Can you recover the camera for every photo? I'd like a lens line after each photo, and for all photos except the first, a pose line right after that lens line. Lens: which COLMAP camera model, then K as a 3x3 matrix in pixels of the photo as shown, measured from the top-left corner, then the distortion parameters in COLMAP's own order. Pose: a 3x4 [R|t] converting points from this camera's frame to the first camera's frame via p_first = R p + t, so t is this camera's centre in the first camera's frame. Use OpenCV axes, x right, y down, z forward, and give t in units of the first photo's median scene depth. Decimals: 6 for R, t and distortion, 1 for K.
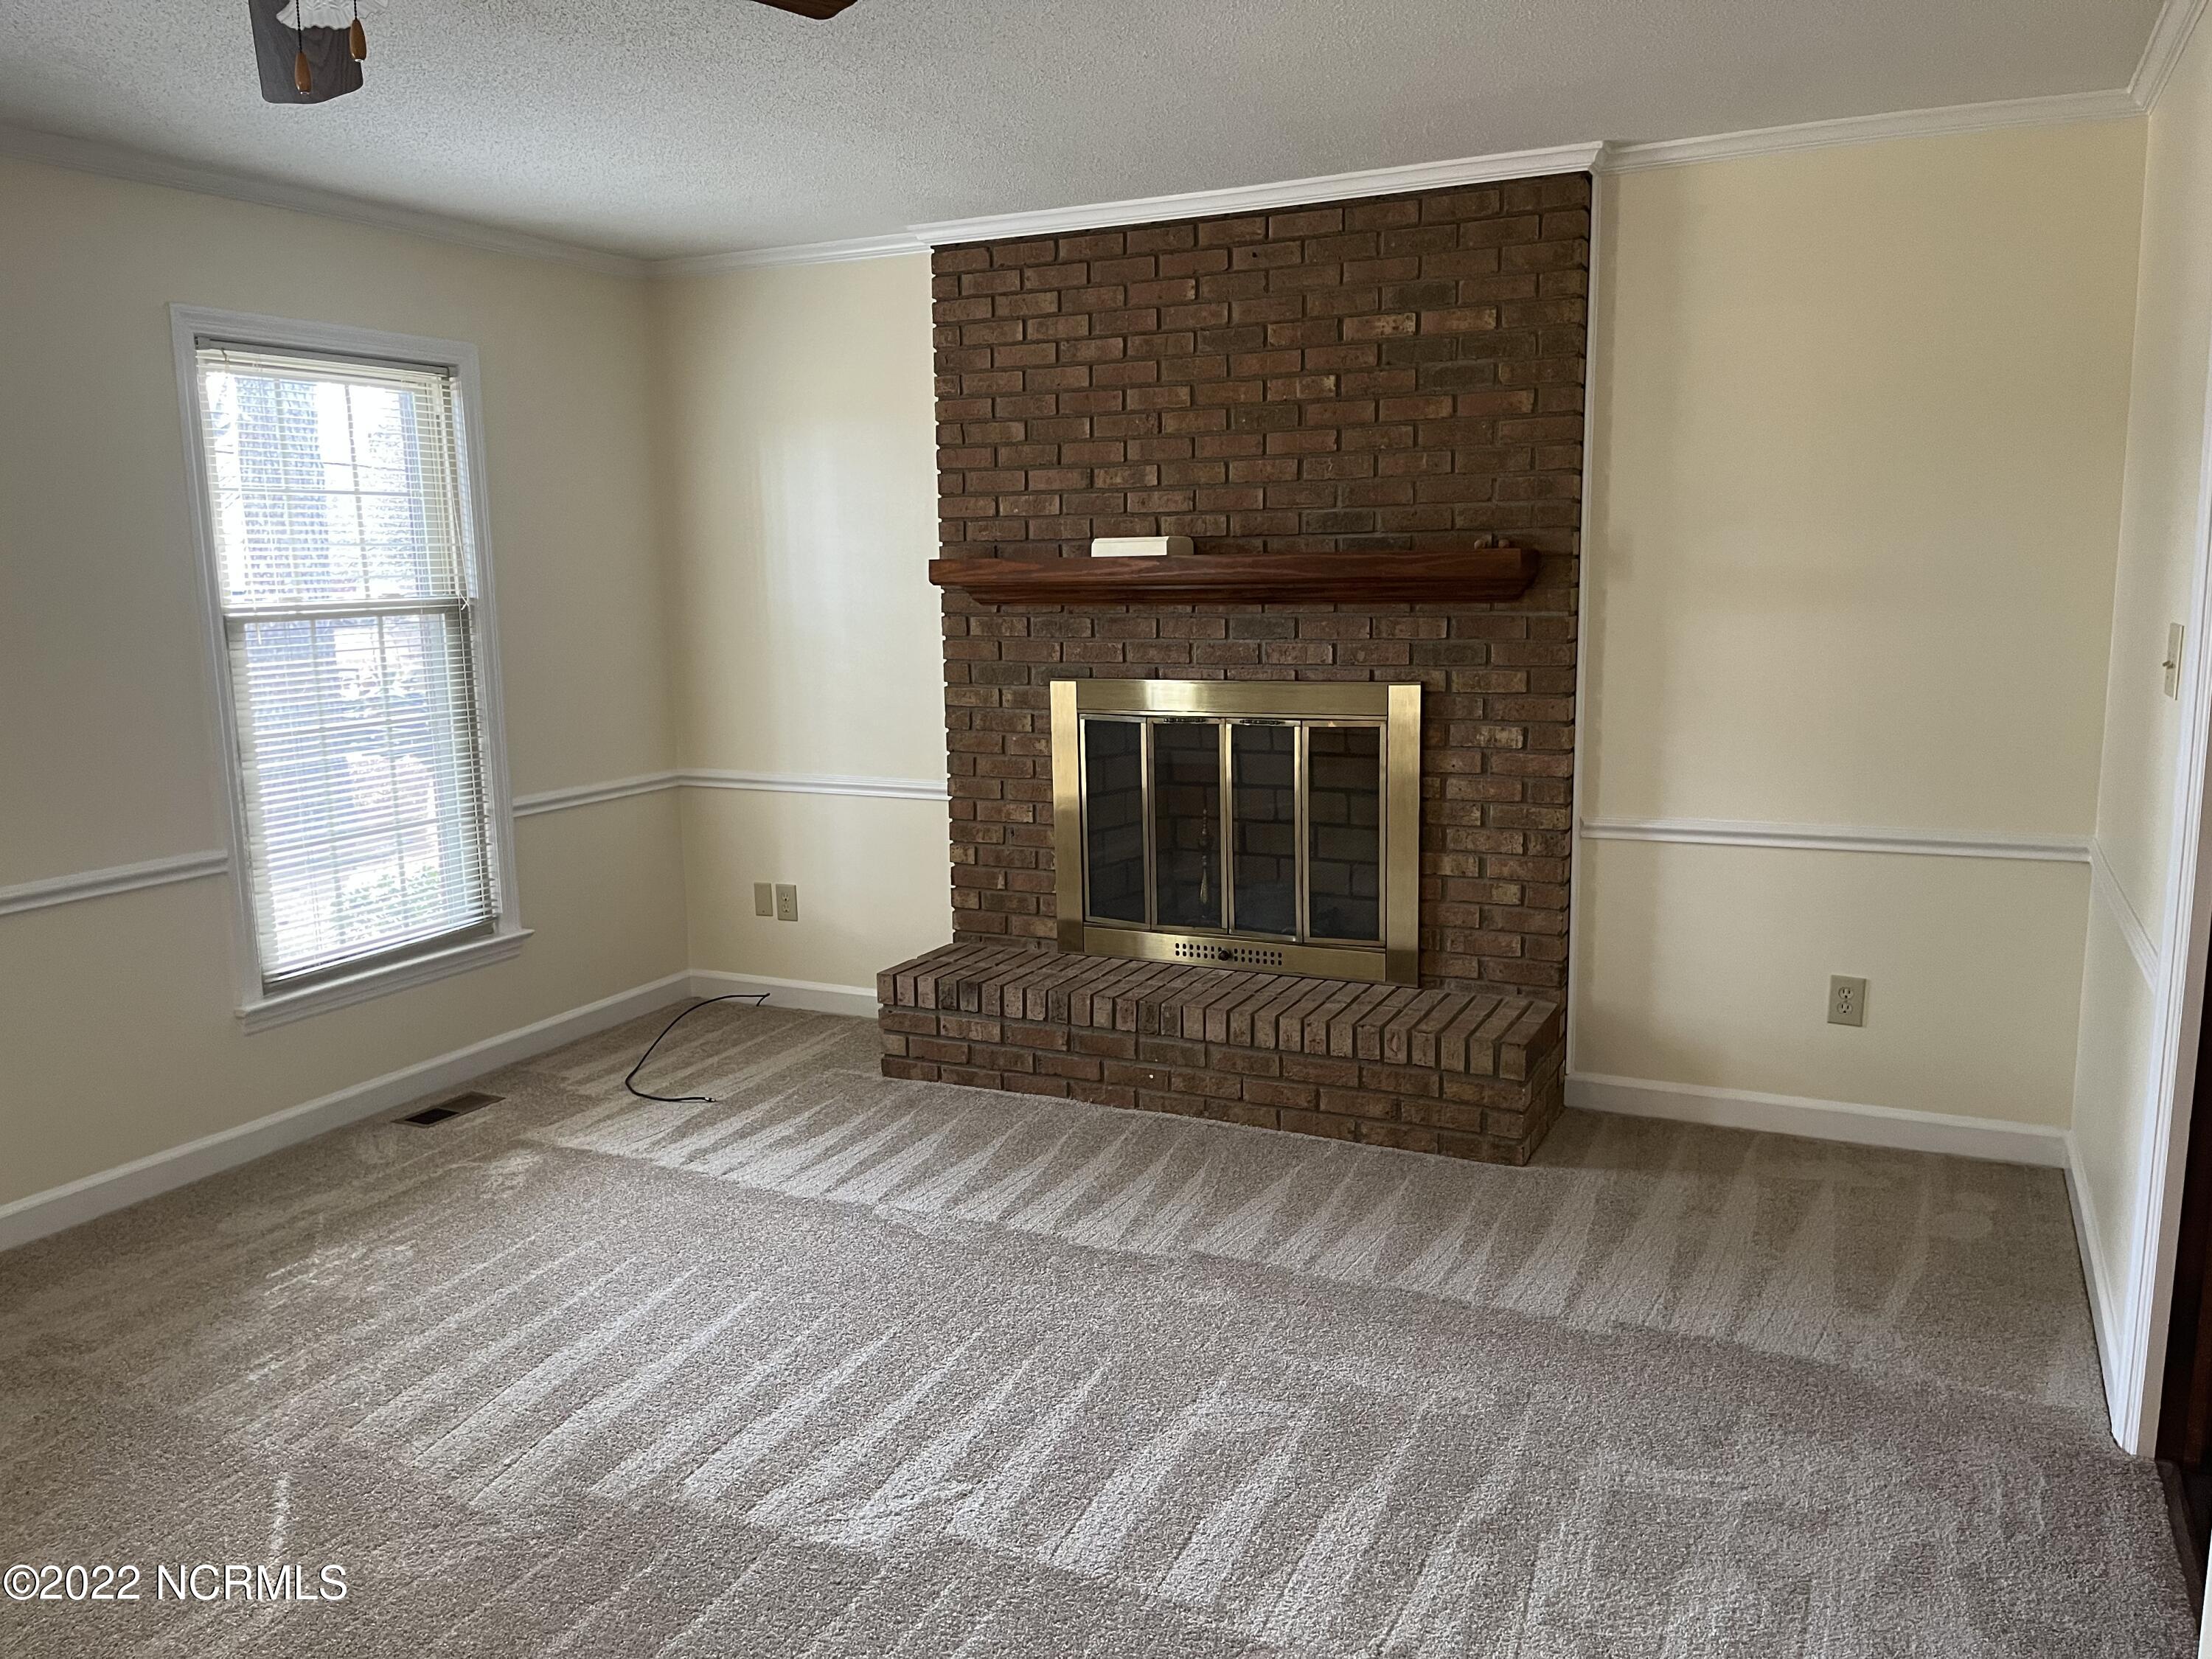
lens RADIAL K [[1680.5, 0, 1106.0], [0, 1680.5, 829.5], [0, 0, 1]] dist [0.004309, 0.001511]
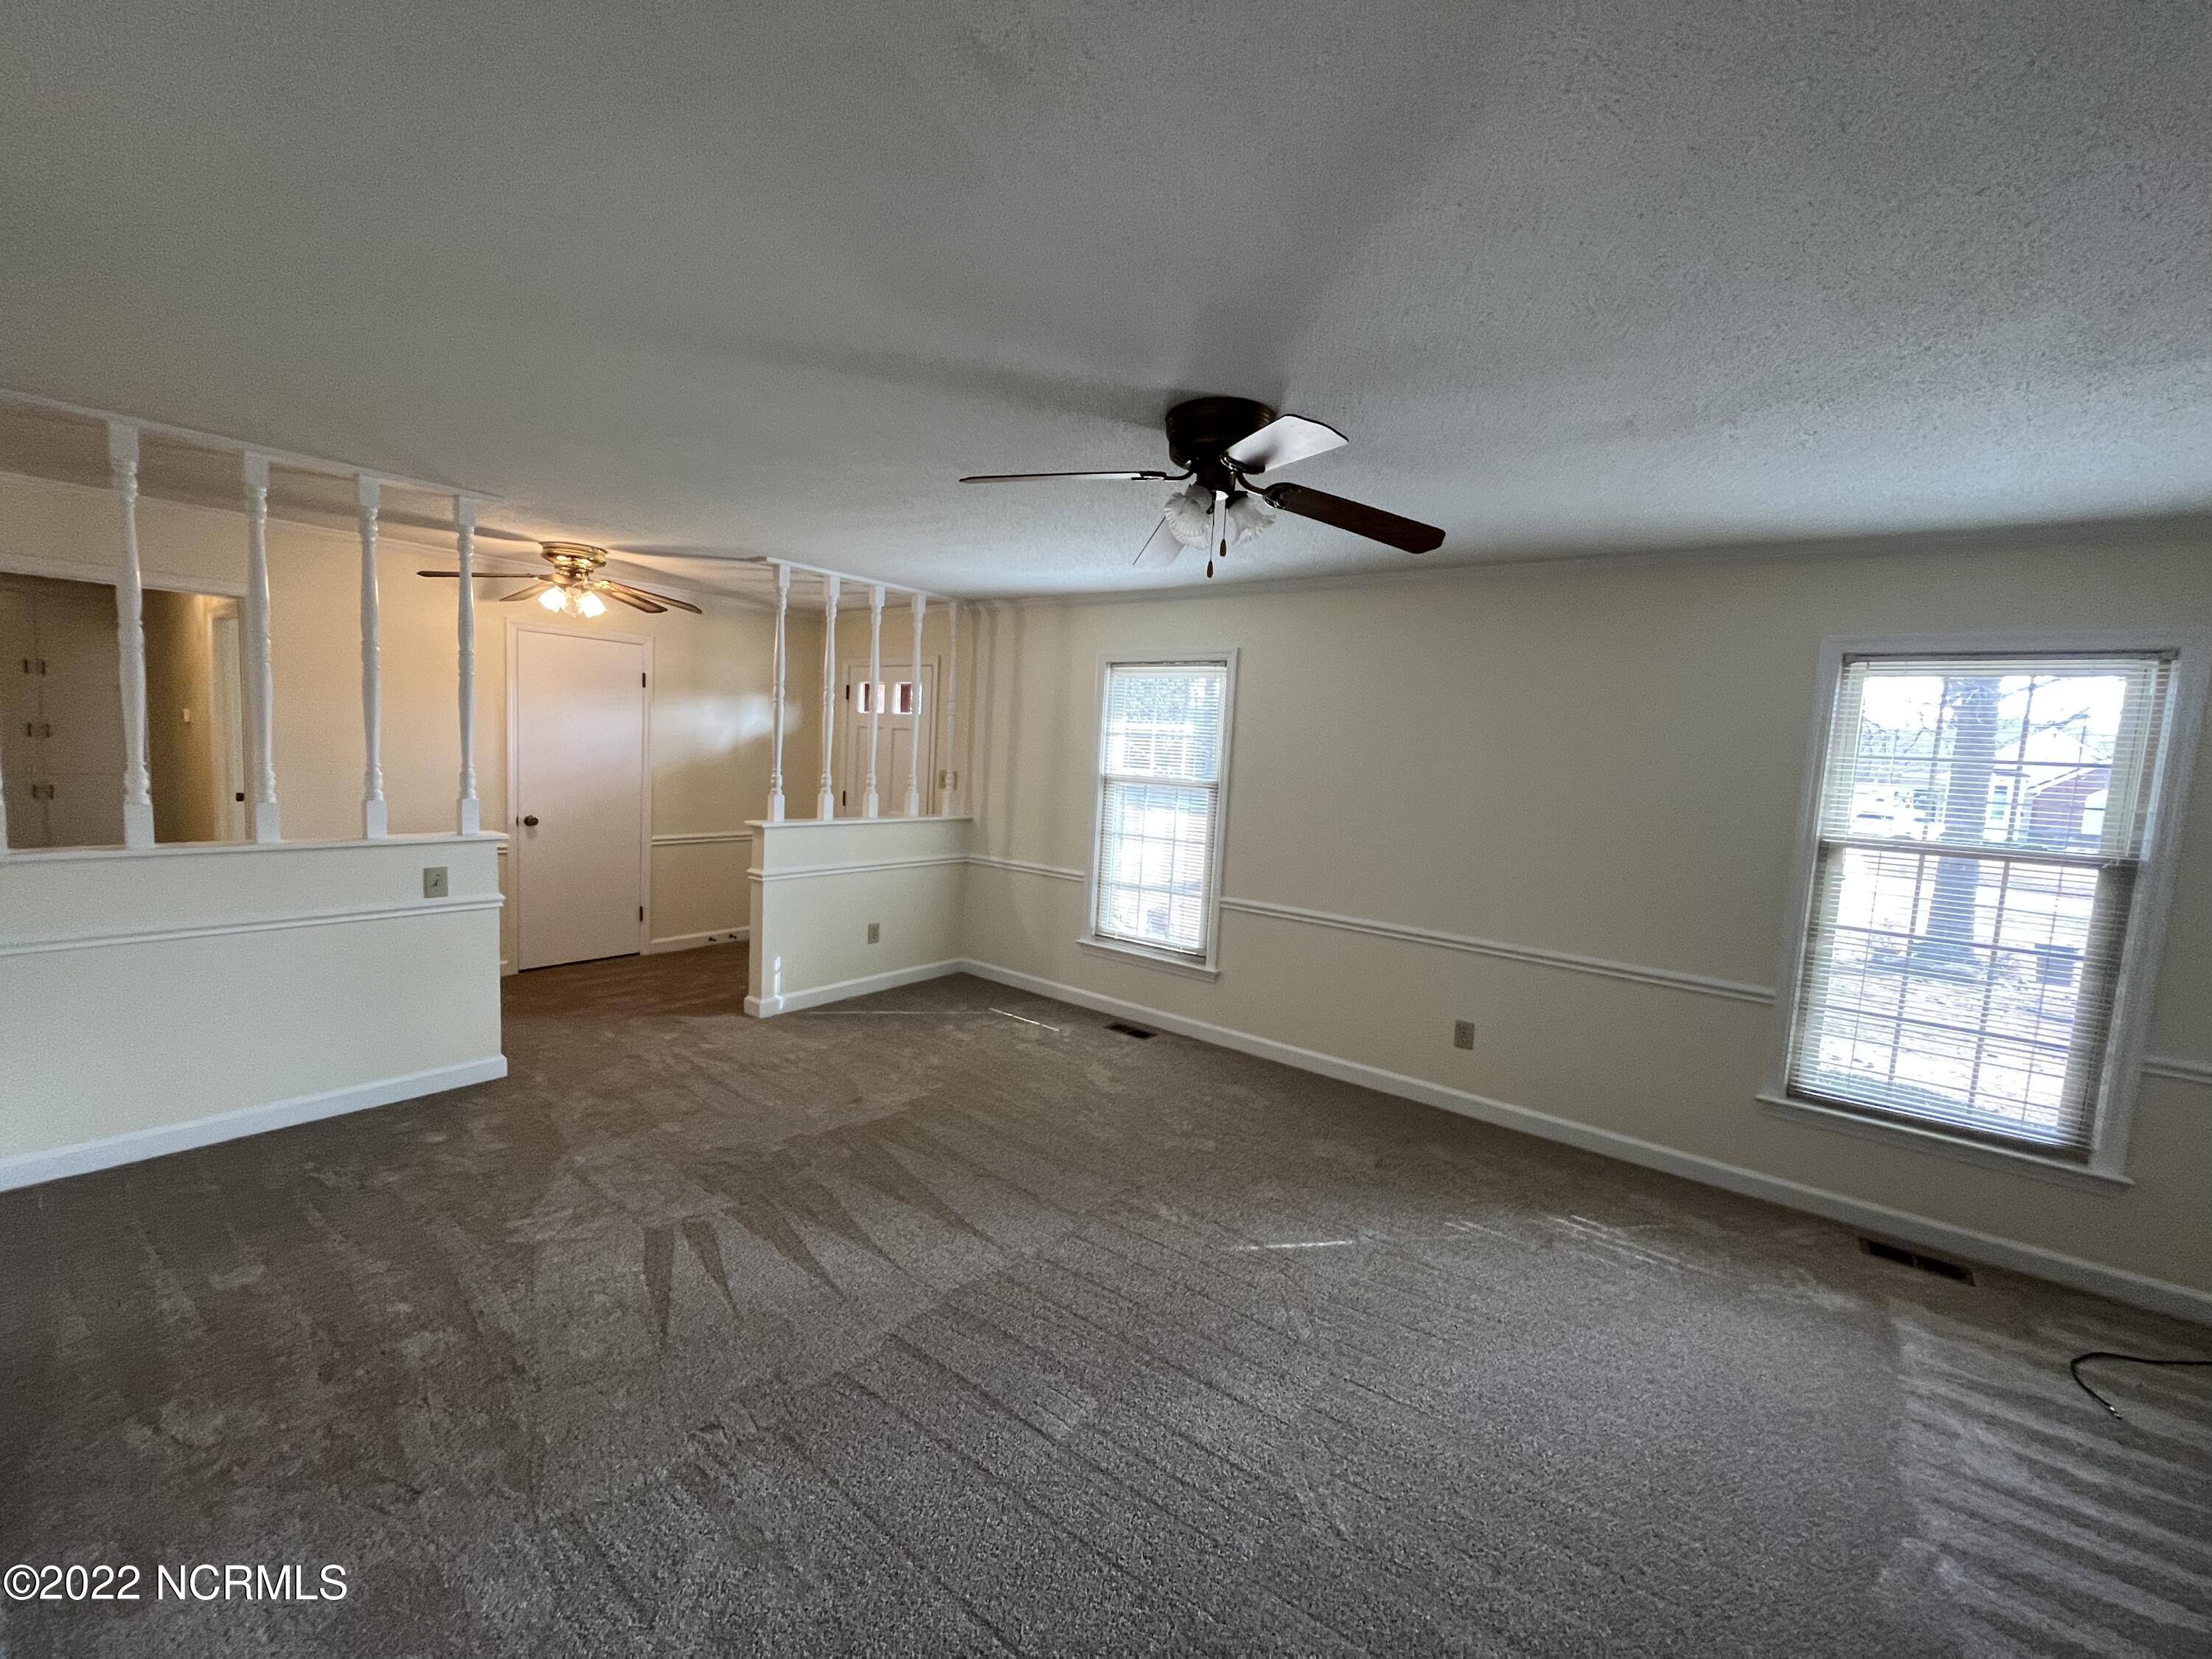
lens RADIAL K [[828.9, 0, 1106.0], [0, 828.9, 829.5], [0, 0, 1]] dist [-0.000114, -0.000023]
pose [[-0.177317, 0.086594, -0.980337, 0.286448], [-0.223504, 0.966551, 0.125802, -0.083093], [0.958439, 0.241416, -0.152031, 0.482612]]
